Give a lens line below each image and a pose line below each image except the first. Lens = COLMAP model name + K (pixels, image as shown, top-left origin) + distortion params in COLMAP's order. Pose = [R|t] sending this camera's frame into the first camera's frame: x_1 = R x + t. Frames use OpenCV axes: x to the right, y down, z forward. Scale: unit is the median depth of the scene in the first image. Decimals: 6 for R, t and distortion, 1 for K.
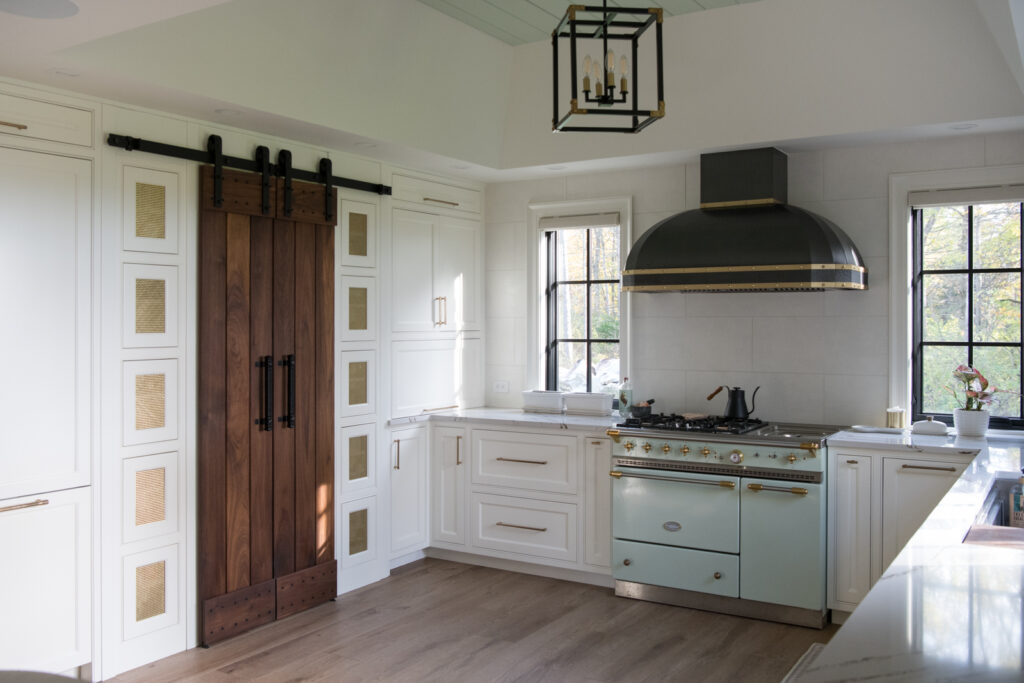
lens RADIAL K [[924.0, 0, 514.9], [0, 924.0, 317.1], [0, 0, 1]] dist [-0.011951, -0.001007]
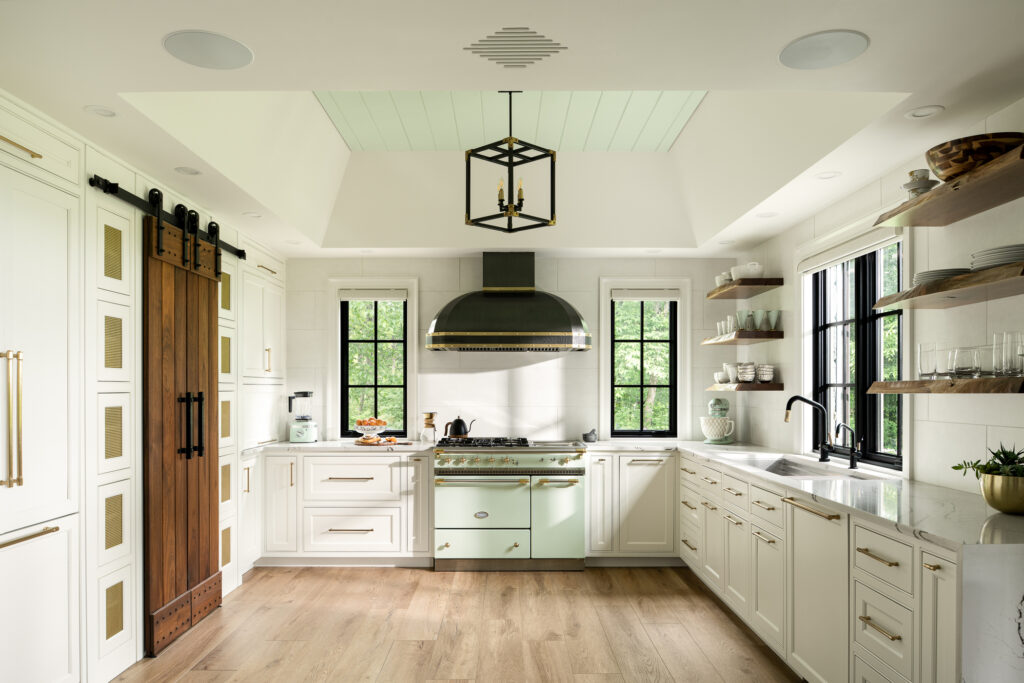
lens RADIAL K [[728.9, 0, 508.4], [0, 728.9, 391.6], [0, 0, 1]] dist [0.004757, -0.000144]
pose [[0.846832, 0.001780, 0.531857, -0.408694], [-0.007233, 0.999940, 0.008170, 0.030823], [-0.531811, -0.010766, 0.846795, 0.040501]]
